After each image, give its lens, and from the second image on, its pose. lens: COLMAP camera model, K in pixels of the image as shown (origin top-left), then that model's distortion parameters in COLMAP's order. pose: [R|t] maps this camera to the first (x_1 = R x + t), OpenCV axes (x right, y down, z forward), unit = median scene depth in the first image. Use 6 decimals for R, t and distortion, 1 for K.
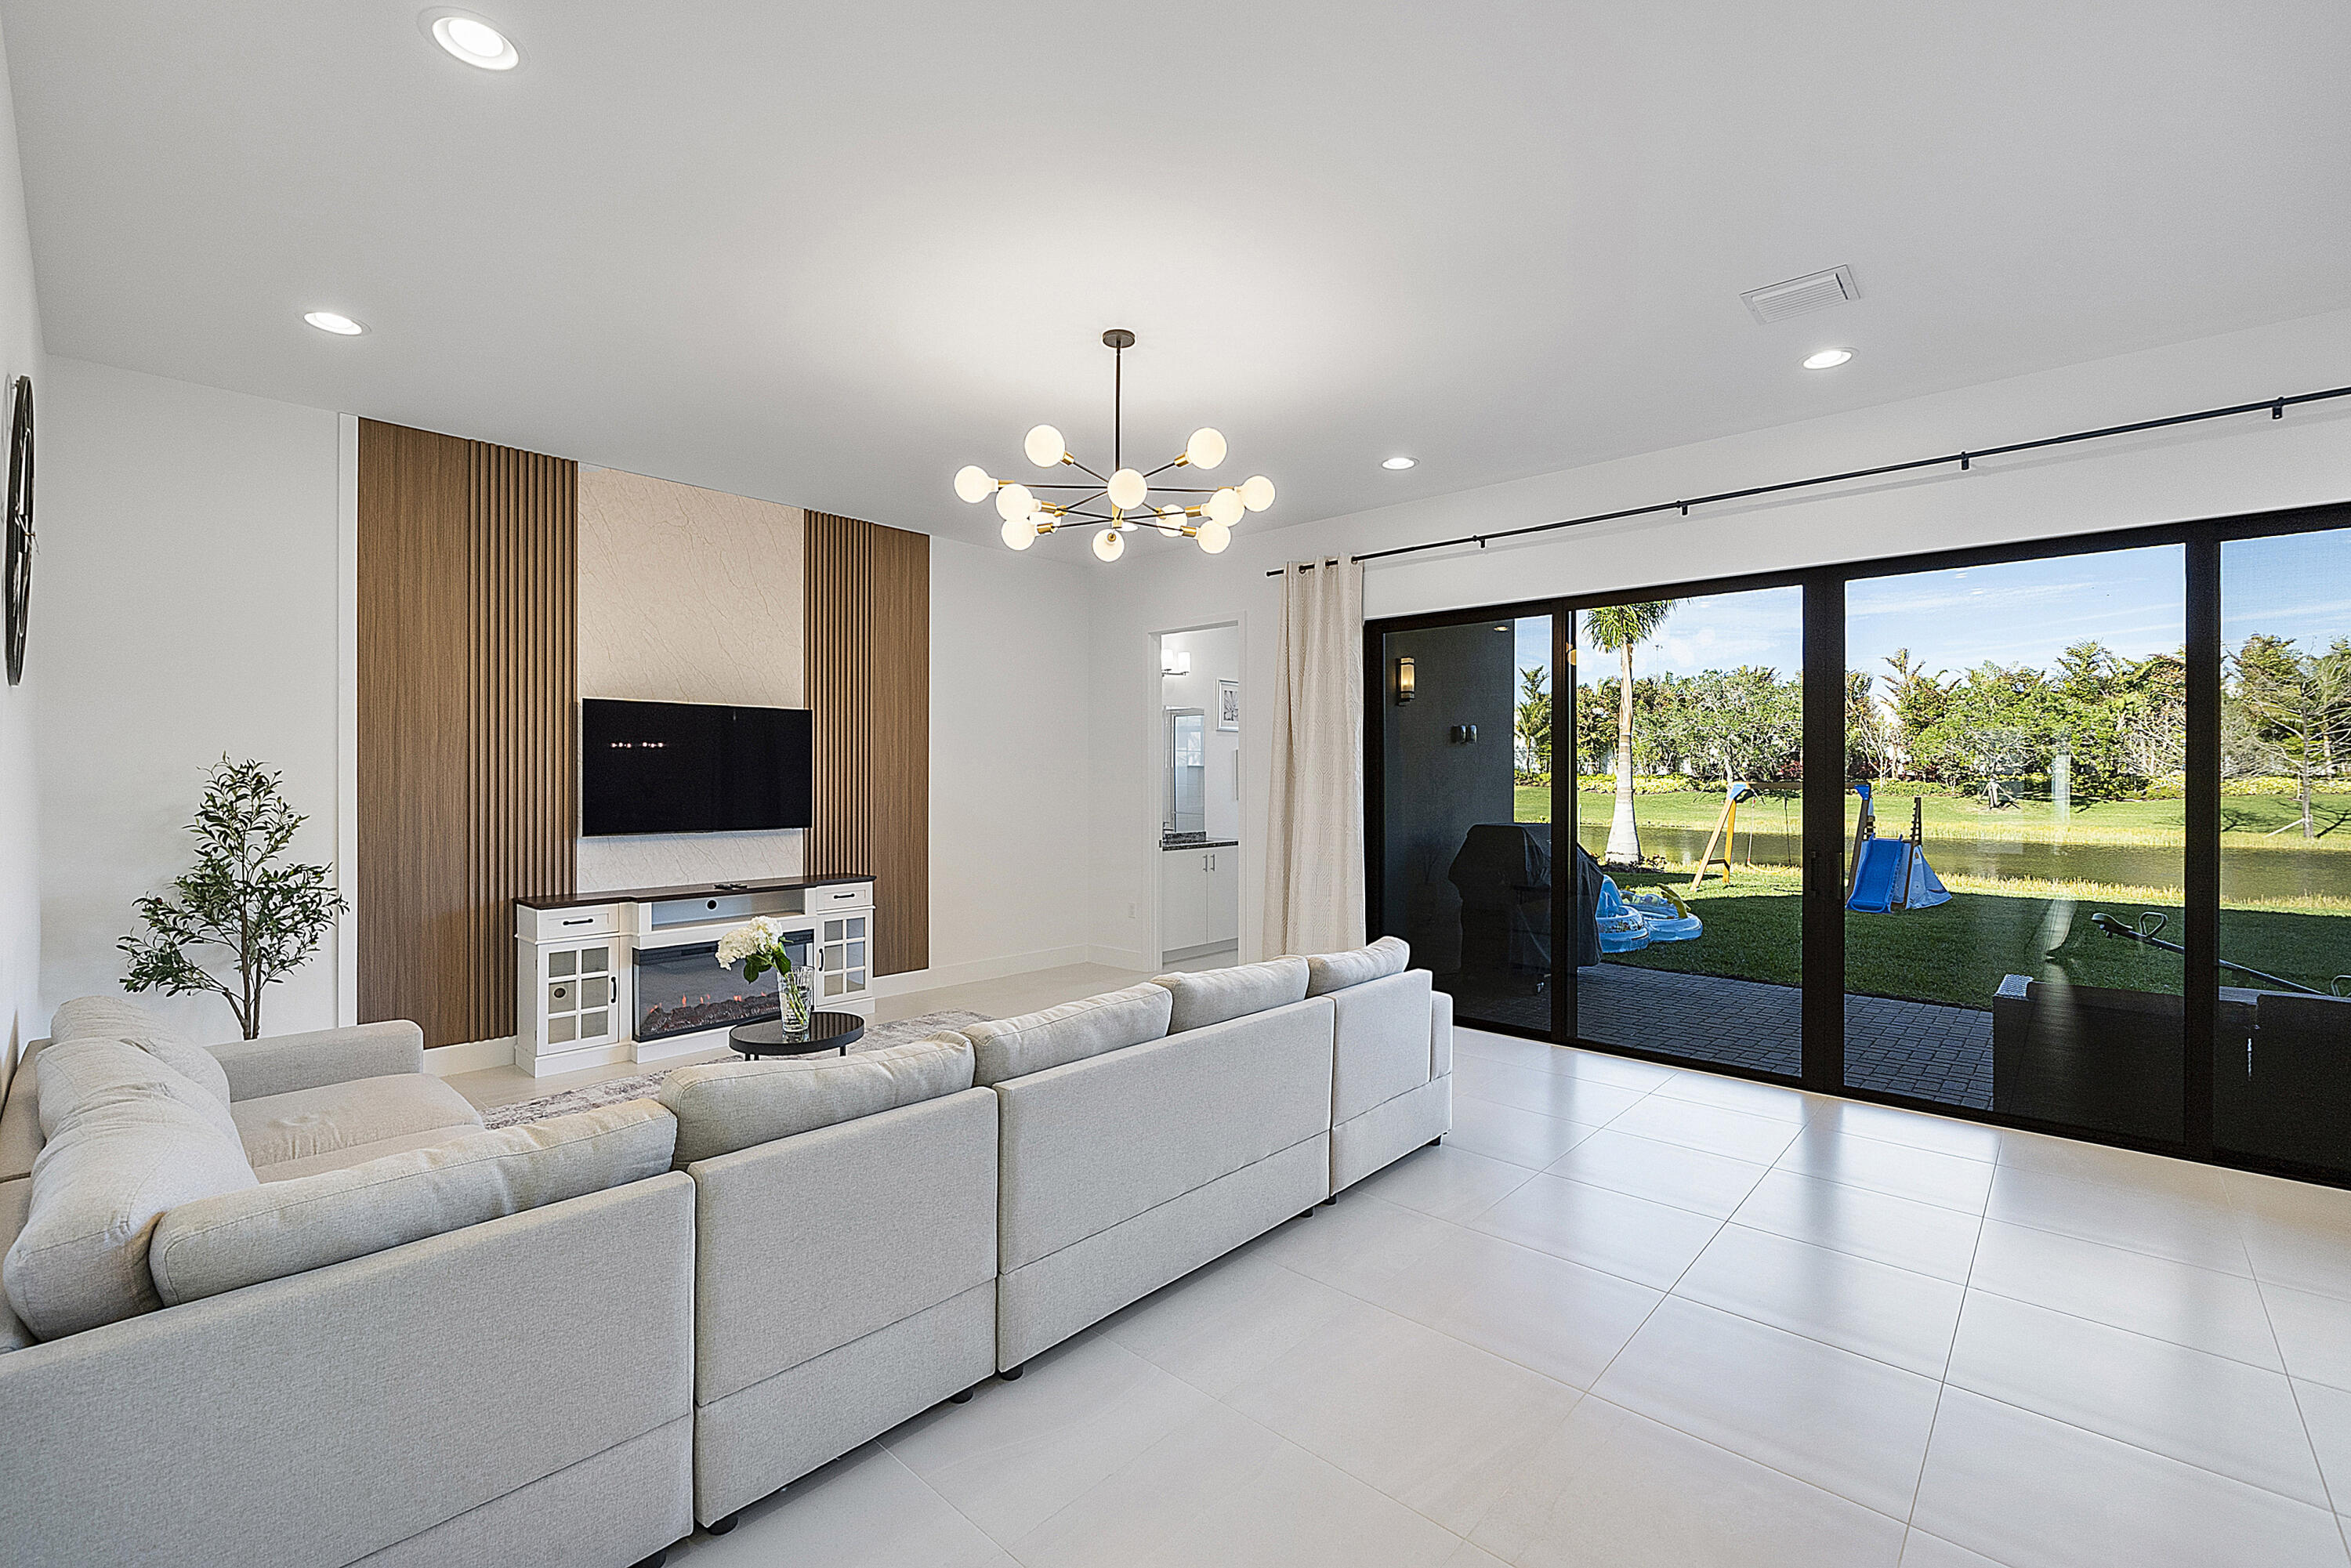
lens RADIAL K [[990.3, 0, 1180.3], [0, 990.3, 776.3], [0, 0, 1]] dist [-0.003284, -0.002189]
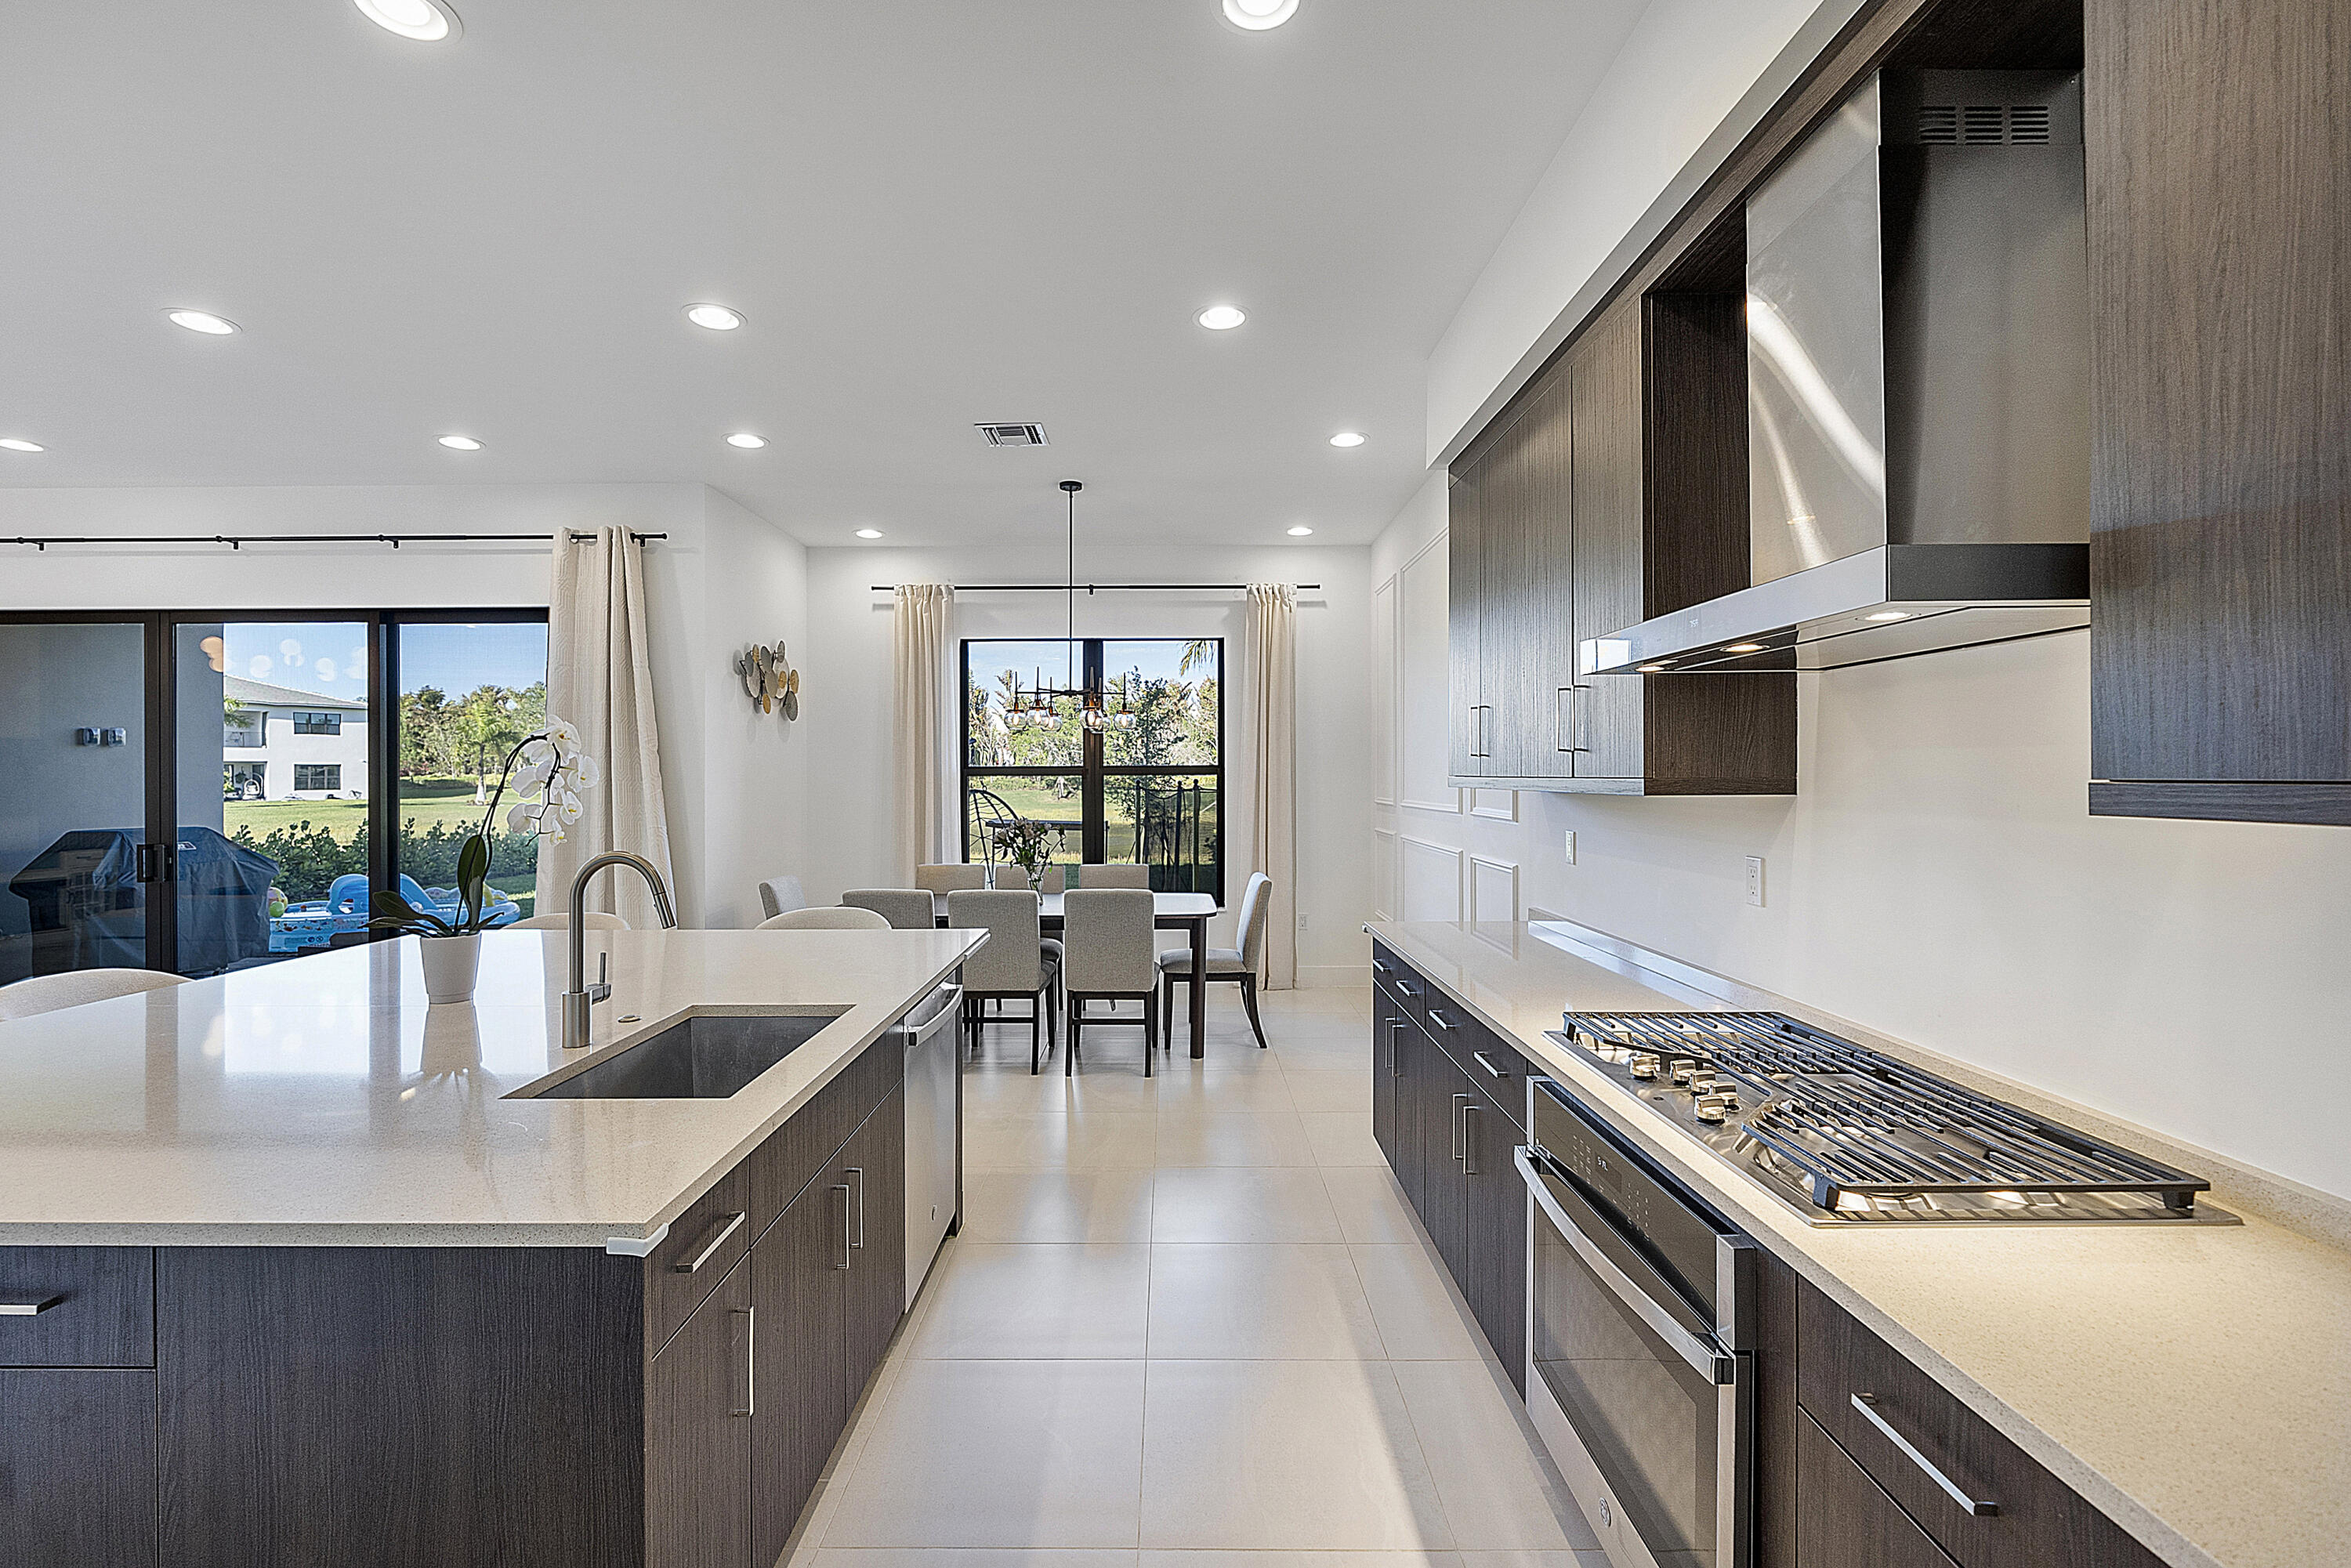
lens RADIAL K [[990.3, 0, 1168.9], [0, 990.3, 774.9], [0, 0, 1]] dist [-0.003284, -0.002189]
pose [[0.735386, -0.004001, 0.677637, 0.052990], [0.003799, 0.999991, 0.001781, -0.000501], [-0.677638, 0.001265, 0.735395, -0.052385]]
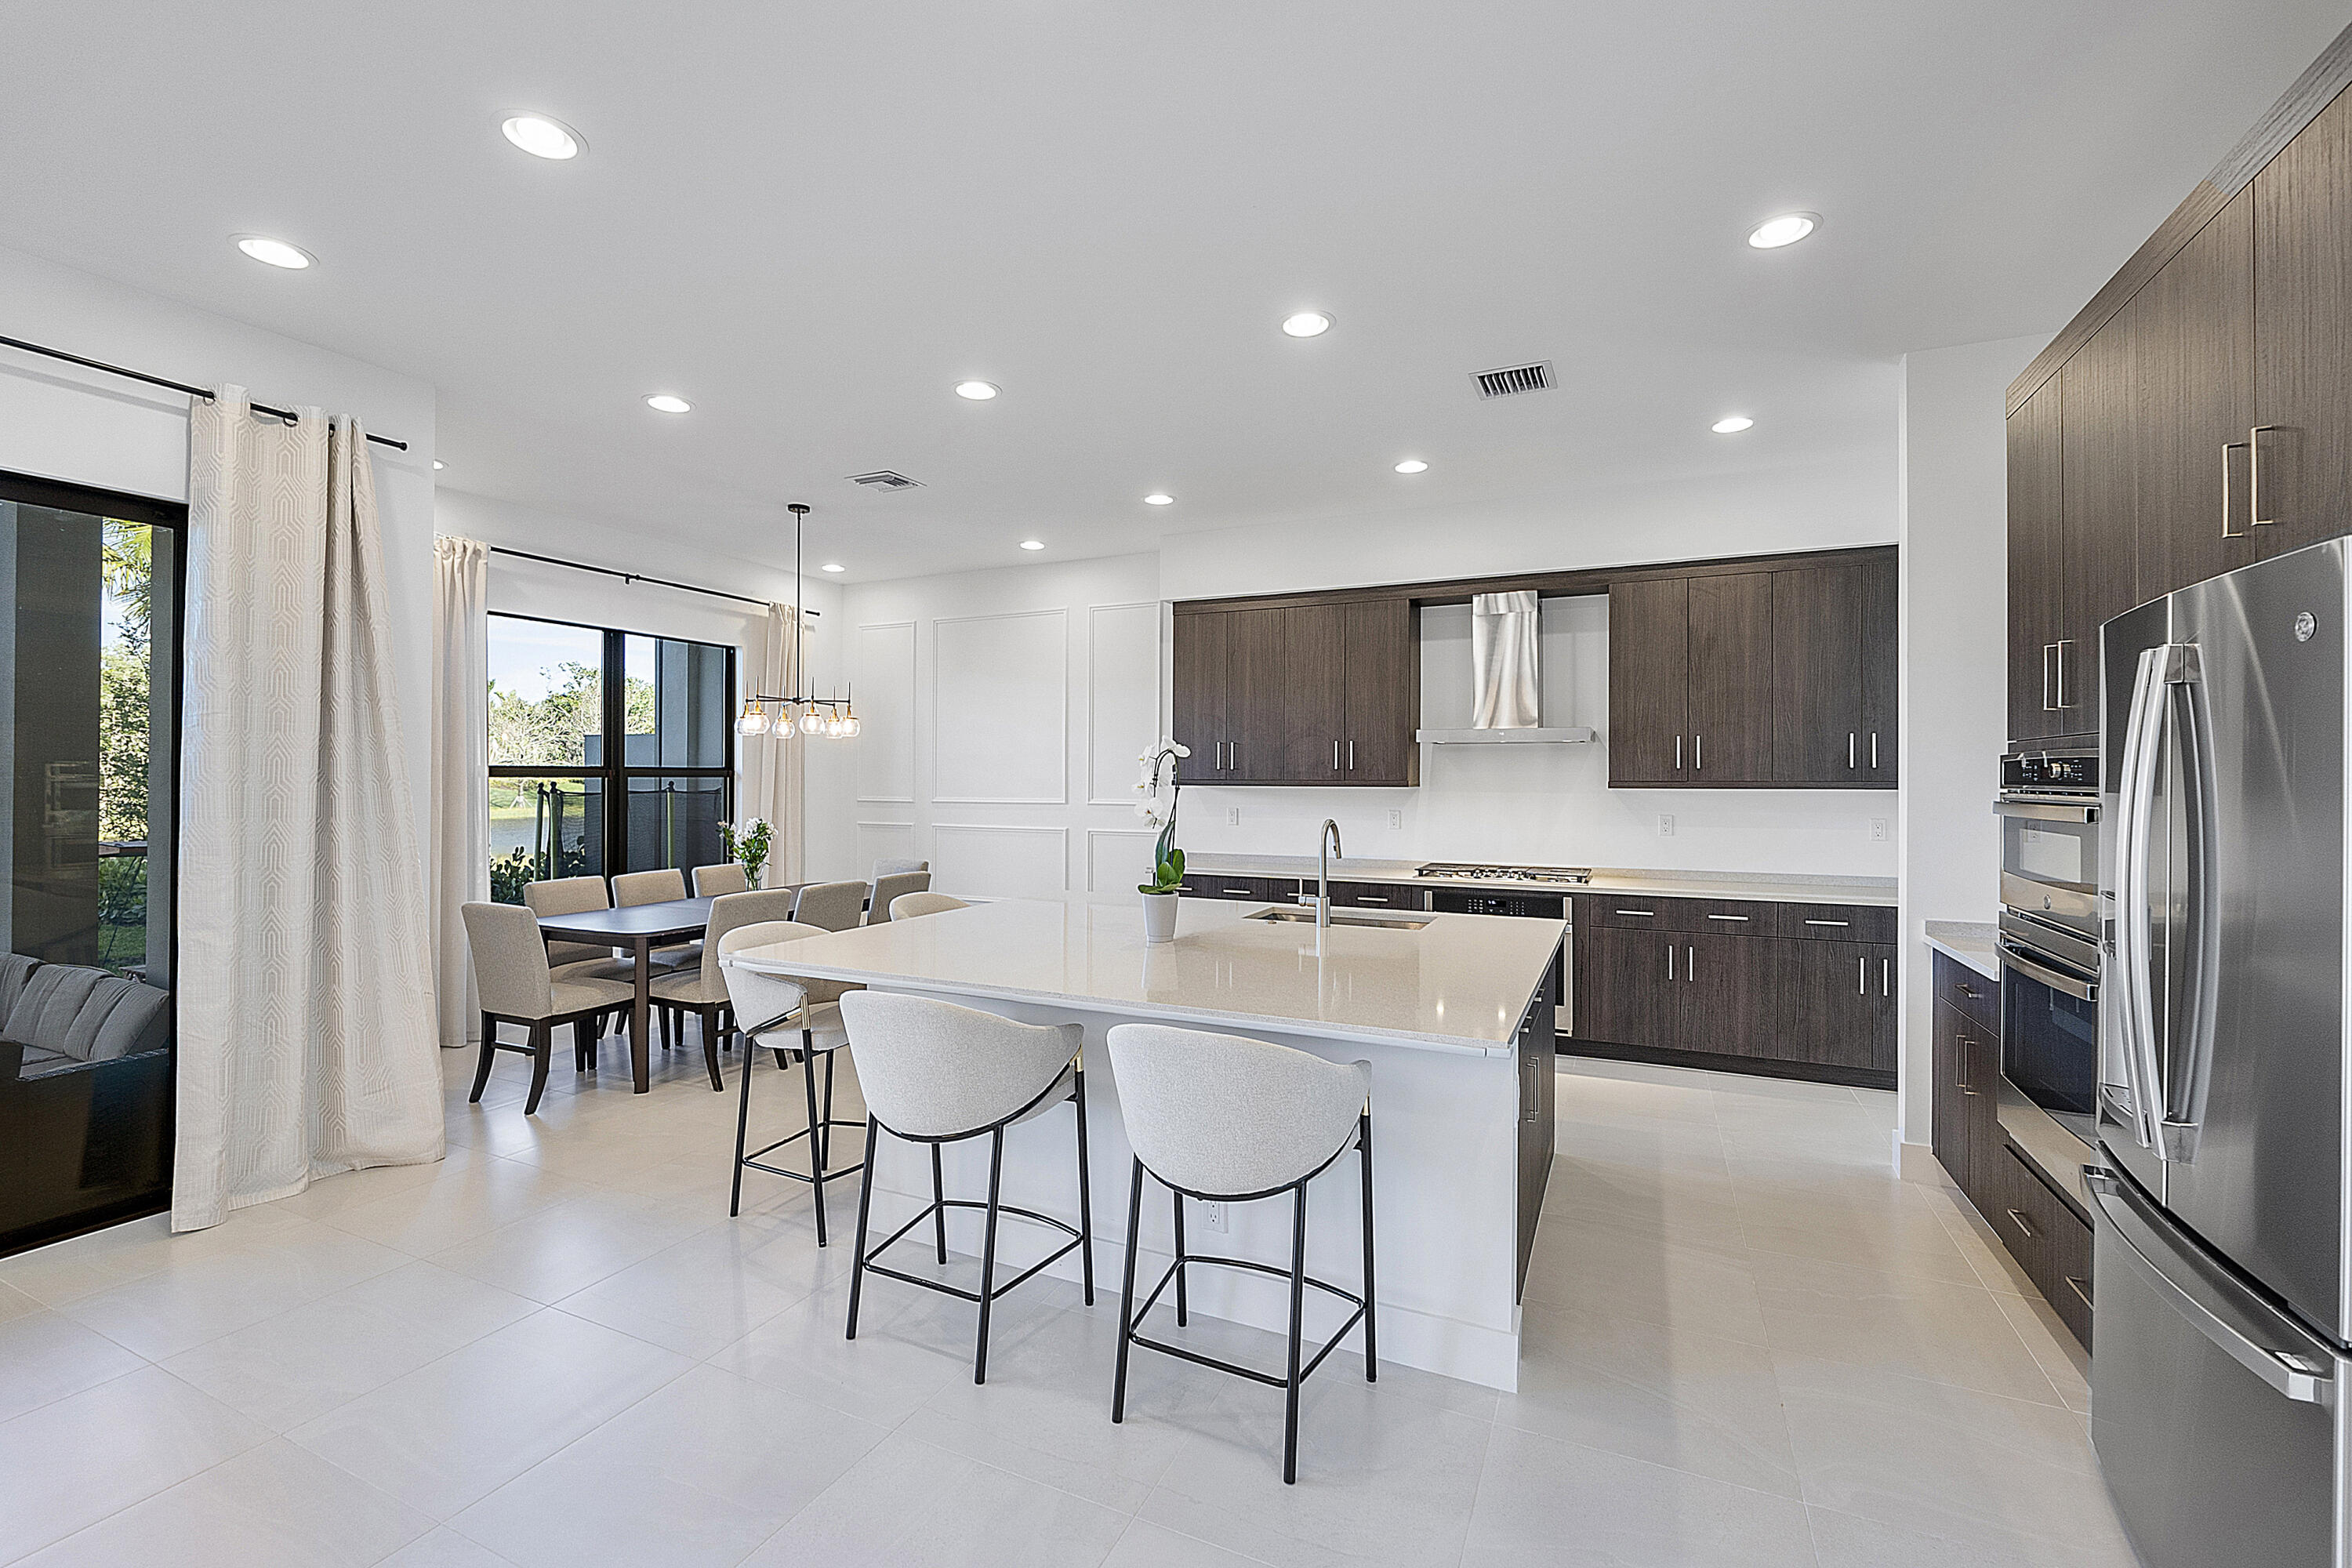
lens RADIAL K [[990.7, 0, 1169.4], [0, 990.7, 774.1], [0, 0, 1]] dist [-0.003284, -0.002189]
pose [[-0.287451, -0.000834, 0.957795, -0.624402], [-0.004092, 0.999992, -0.000358, -0.005227], [-0.957786, -0.004022, -0.287452, 0.851358]]
